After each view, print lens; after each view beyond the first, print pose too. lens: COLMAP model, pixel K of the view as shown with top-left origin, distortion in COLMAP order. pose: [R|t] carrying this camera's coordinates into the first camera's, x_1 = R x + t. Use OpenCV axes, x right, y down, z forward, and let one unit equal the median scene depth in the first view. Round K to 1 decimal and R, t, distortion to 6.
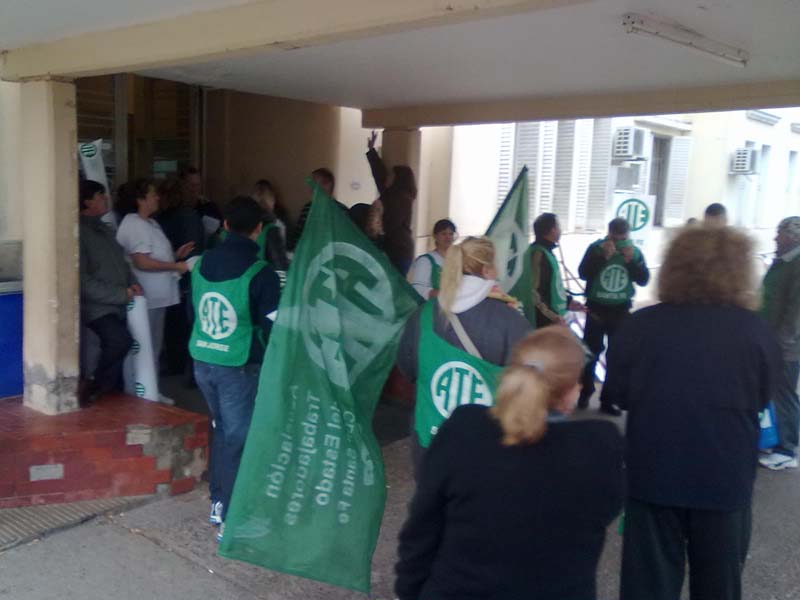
lens RADIAL K [[792.7, 0, 400.9], [0, 792.7, 248.2], [0, 0, 1]] dist [0.010568, 0.015641]
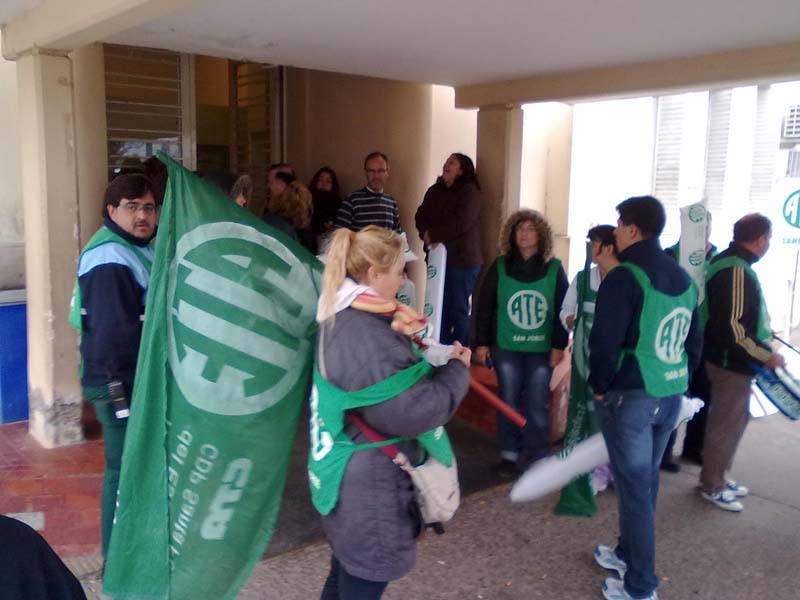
lens RADIAL K [[792.7, 0, 400.9], [0, 792.7, 248.2], [0, 0, 1]] dist [0.010568, 0.015641]
pose [[0.979455, 0.002479, -0.201648, 0.101149], [-0.001727, 0.999991, 0.003903, -0.008591], [0.201656, -0.003475, 0.979450, 0.240877]]
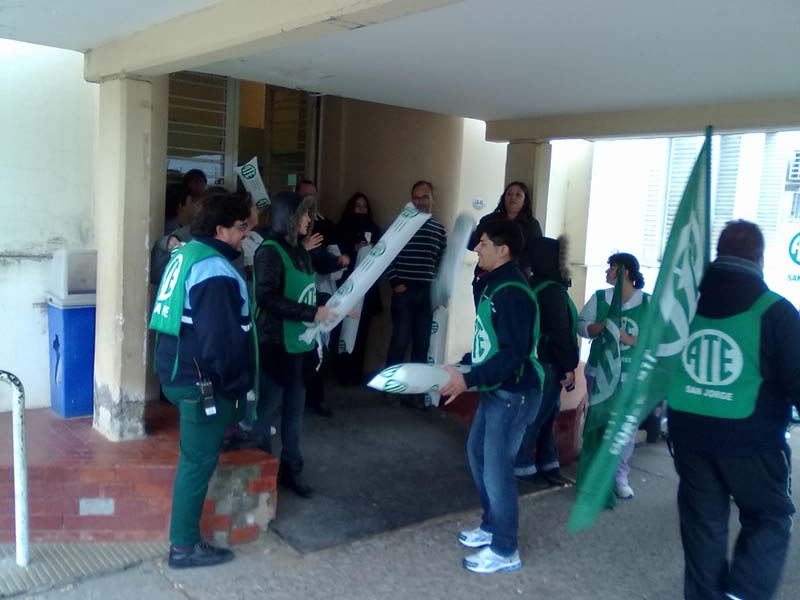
lens RADIAL K [[779.0, 0, 398.2], [0, 779.0, 251.8], [0, 0, 1]] dist [0.013971, 0.006214]
pose [[0.978849, 0.038401, -0.200946, 0.055808], [-0.043184, 0.998877, -0.019474, -0.006089], [0.199972, 0.027740, 0.979409, 0.173464]]
